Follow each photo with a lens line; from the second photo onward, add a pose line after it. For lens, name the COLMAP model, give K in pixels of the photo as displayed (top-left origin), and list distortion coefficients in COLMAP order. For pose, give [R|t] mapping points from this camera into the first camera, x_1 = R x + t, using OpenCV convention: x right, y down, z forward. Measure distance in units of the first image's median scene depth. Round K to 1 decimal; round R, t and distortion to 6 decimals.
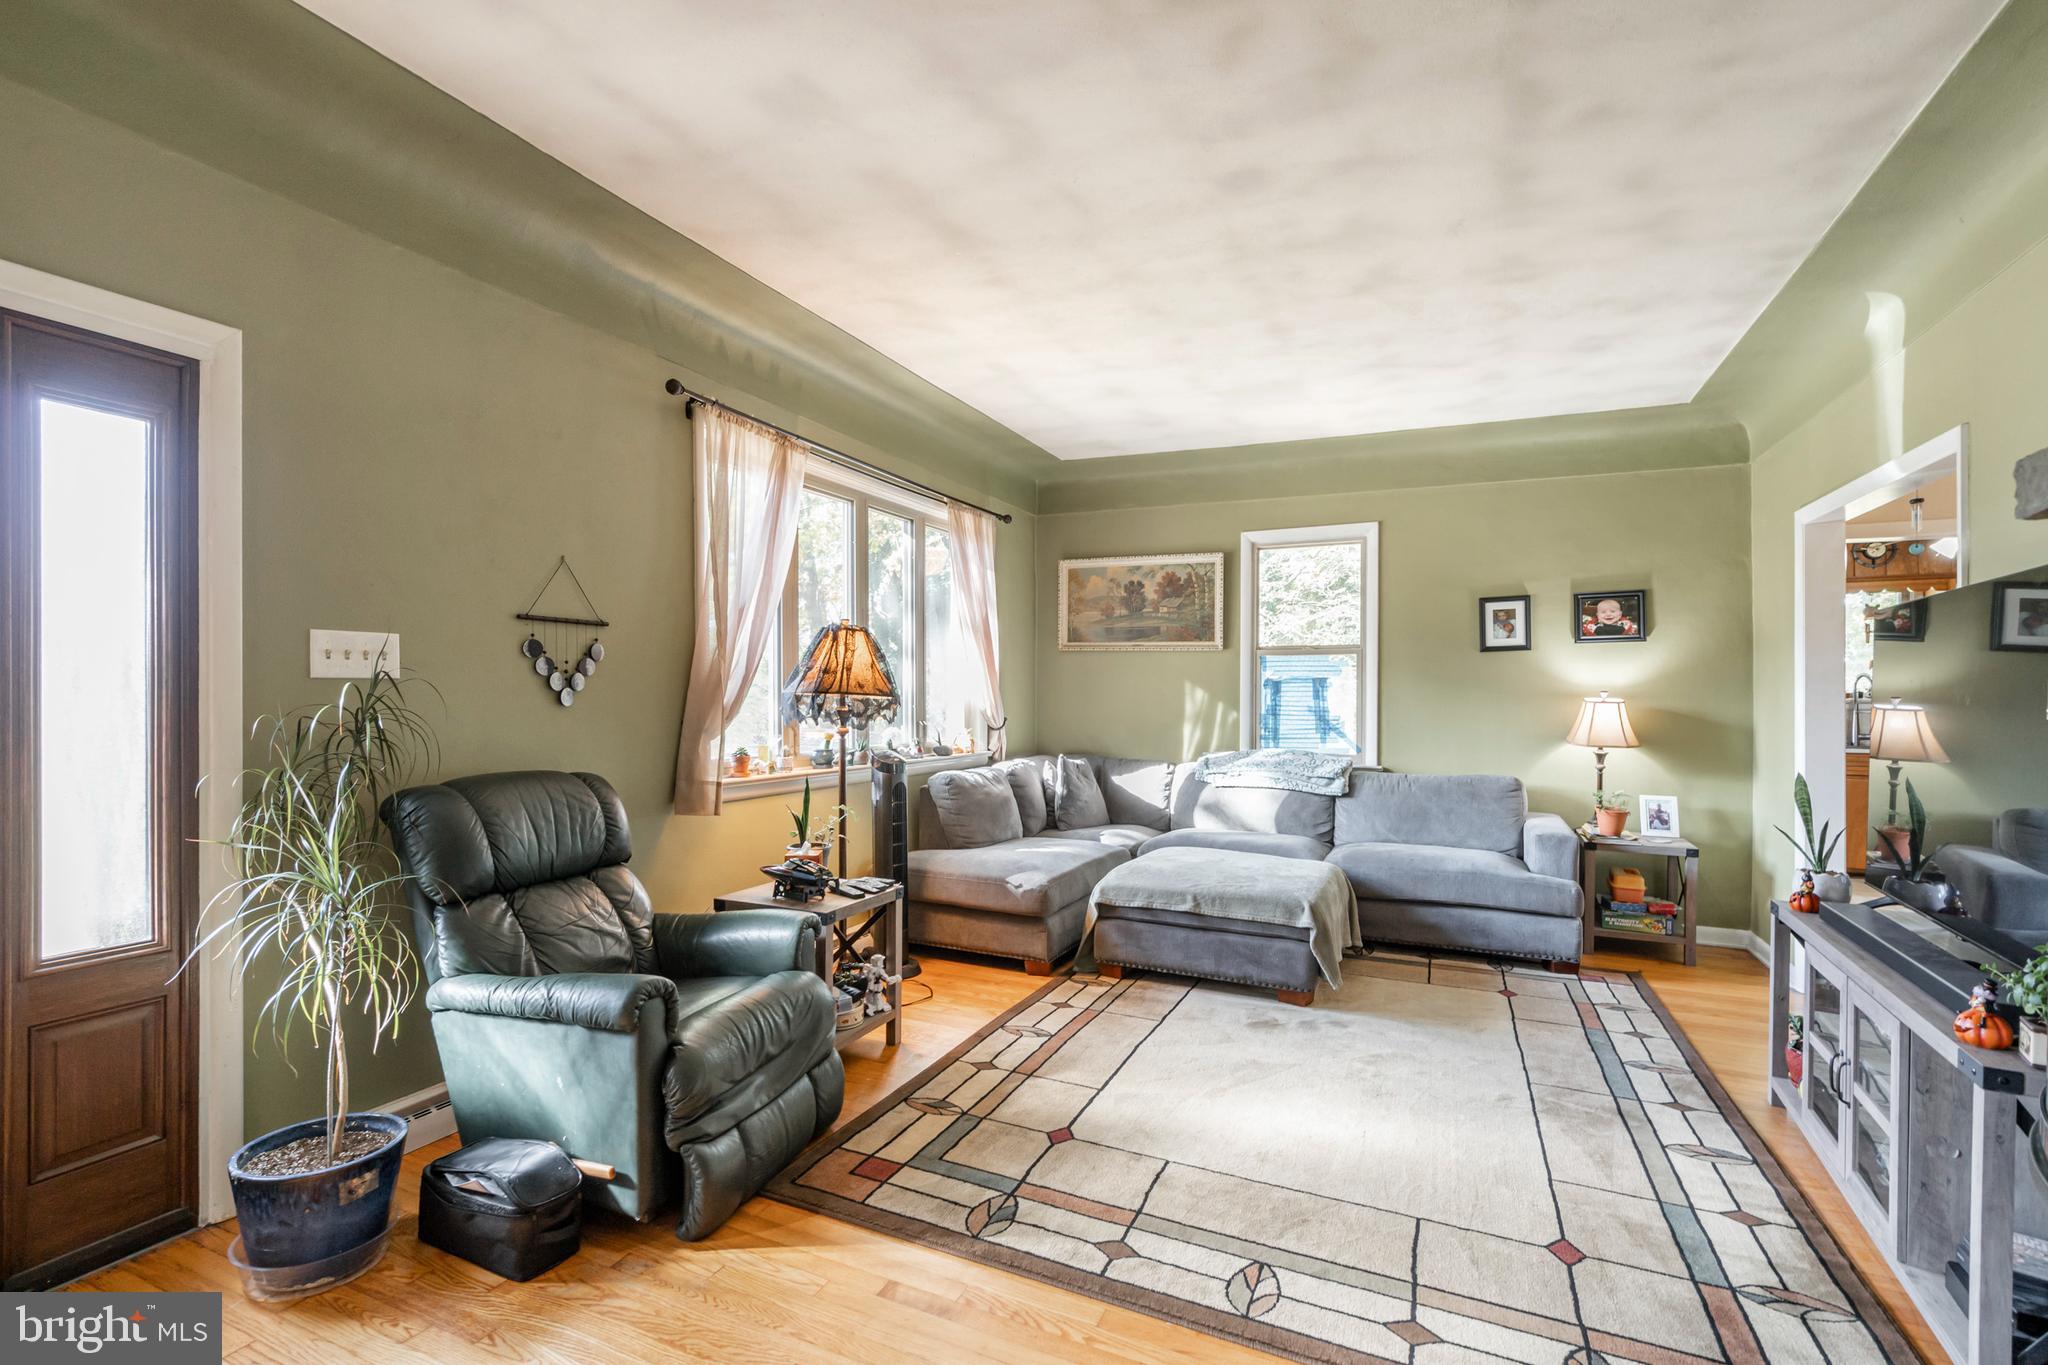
lens RADIAL K [[924.9, 0, 1015.1], [0, 924.9, 699.7], [0, 0, 1]] dist [-0.001656, 0.000249]
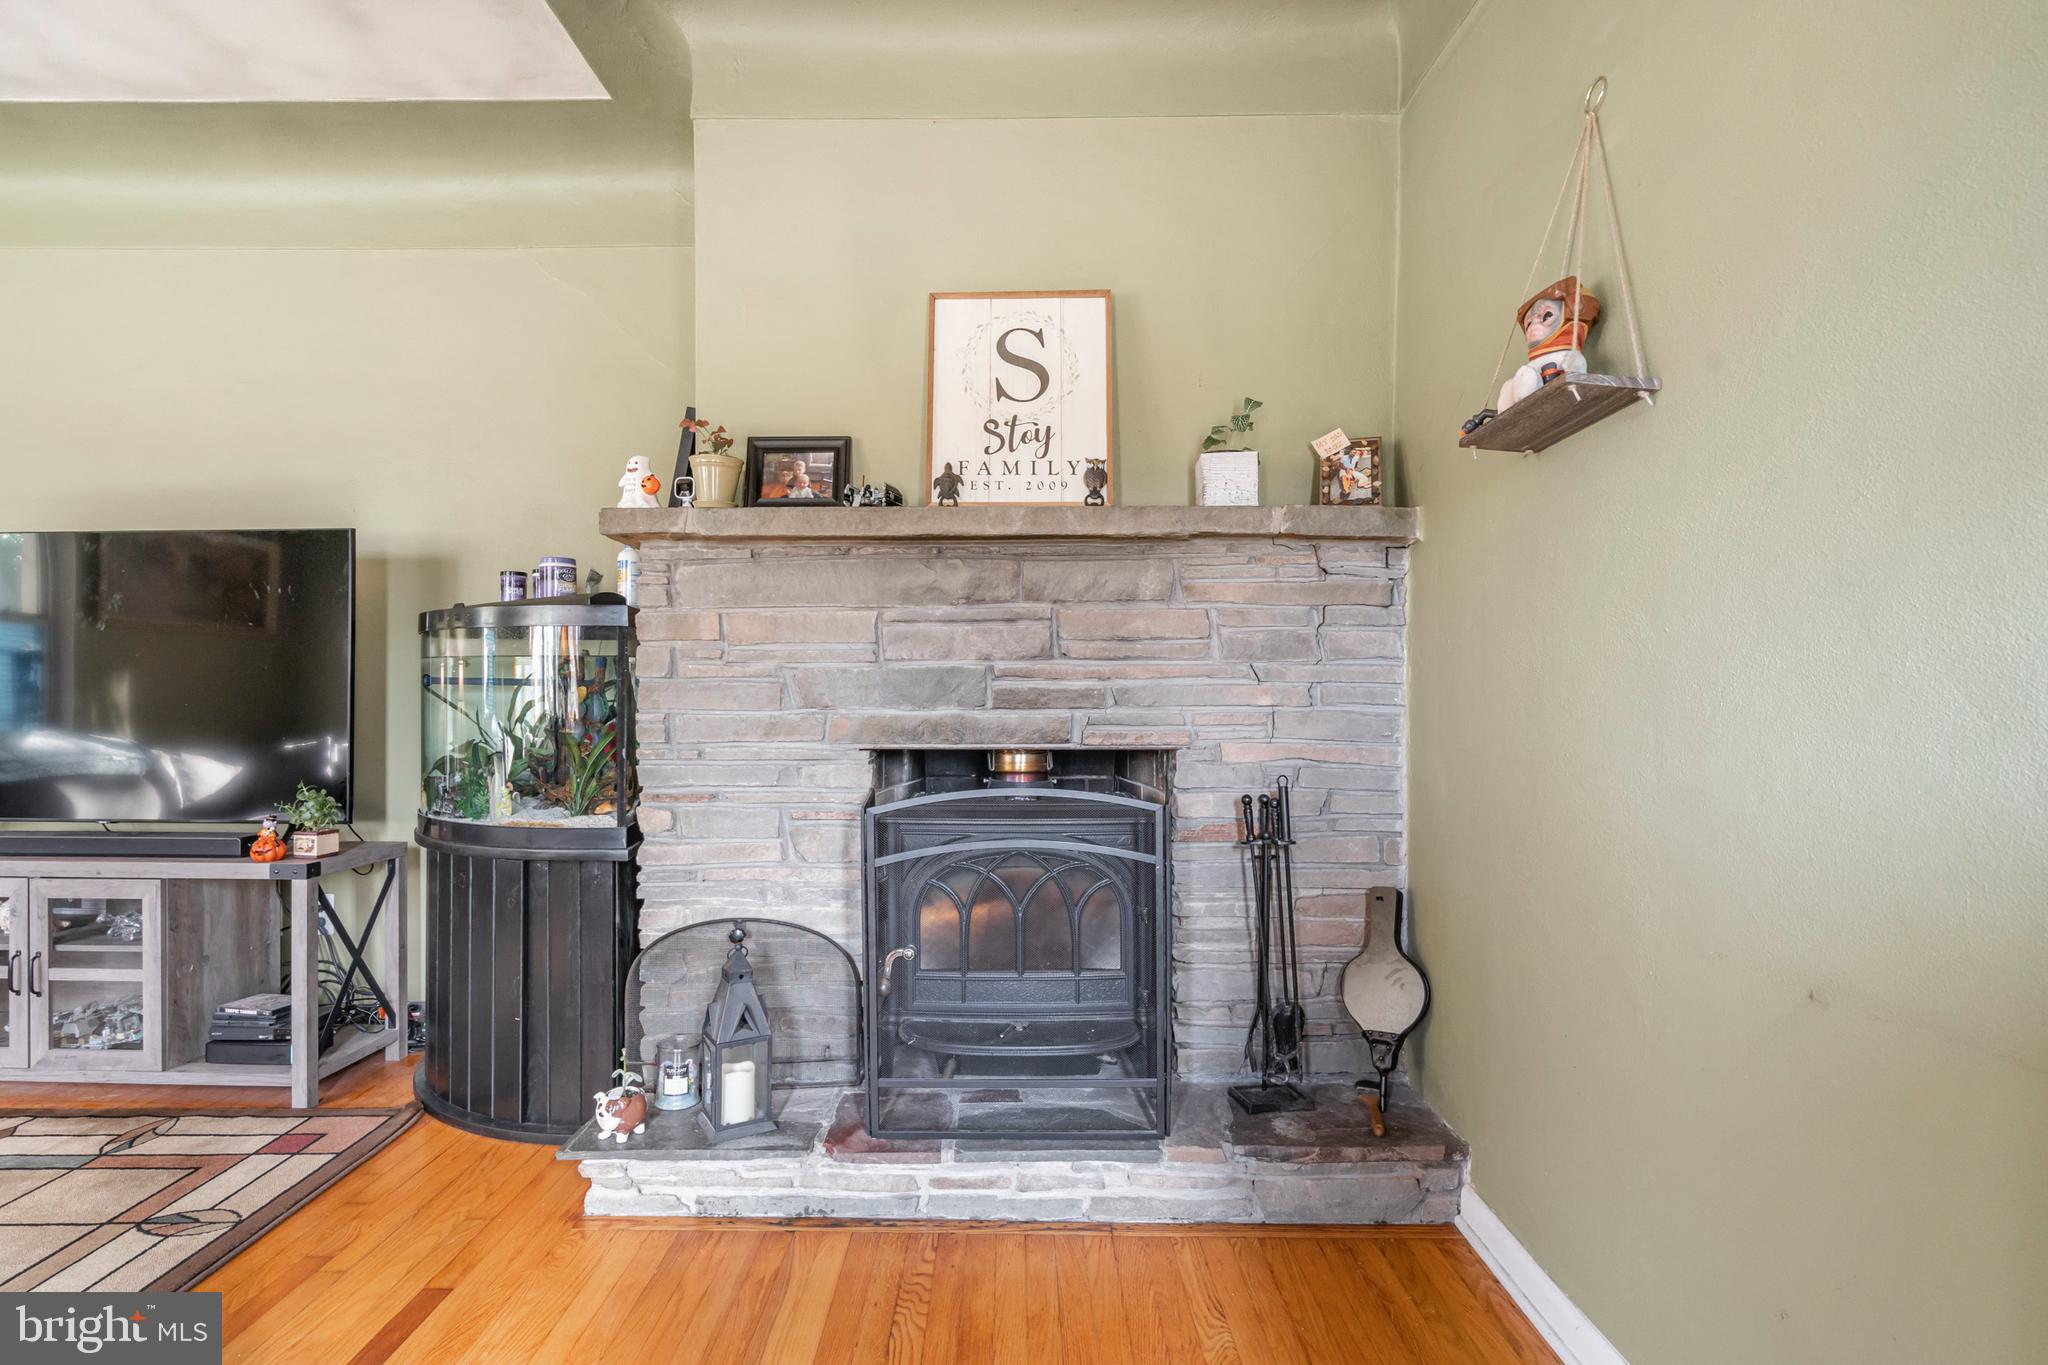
lens RADIAL K [[1022.6, 0, 1019.1], [0, 1022.6, 687.9], [0, 0, 1]] dist [0.000845, 0.000844]
pose [[-0.418973, -0.010019, 0.907943, -0.369350], [-0.000415, 0.999941, 0.010843, 0.037205], [-0.907999, 0.004166, -0.418953, 0.254491]]
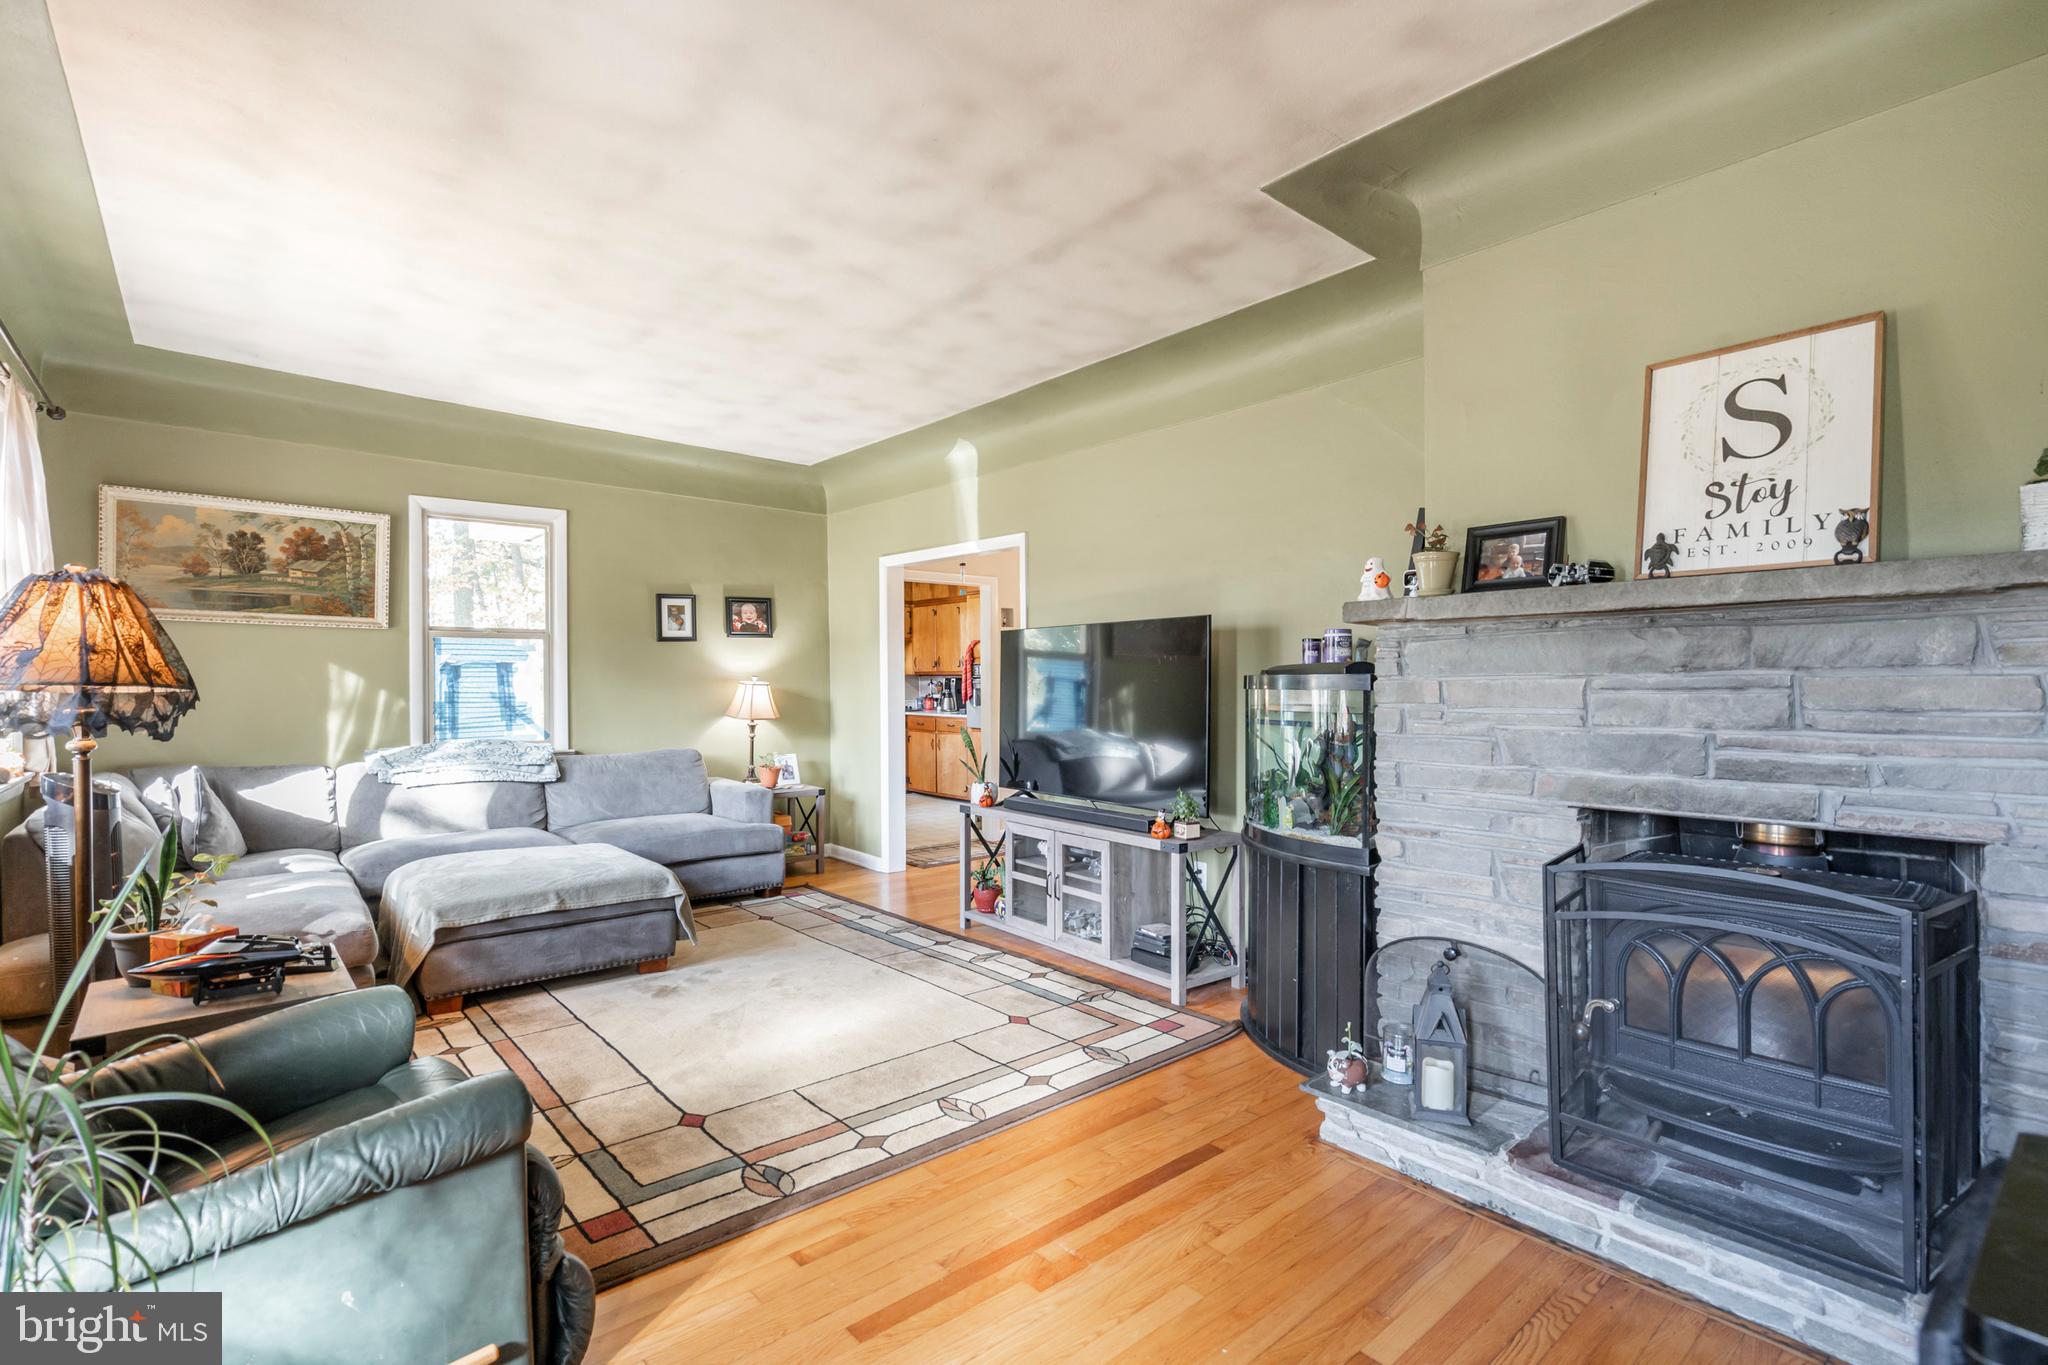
lens RADIAL K [[933.0, 0, 1024.0], [0, 933.0, 682.5], [0, 0, 1]] dist [-0.001249, 0.000317]
pose [[0.408233, -0.009333, 0.912830, -0.467216], [0.009245, 0.999939, 0.006090, -0.005557], [-0.912831, 0.005953, 0.408294, 0.161930]]
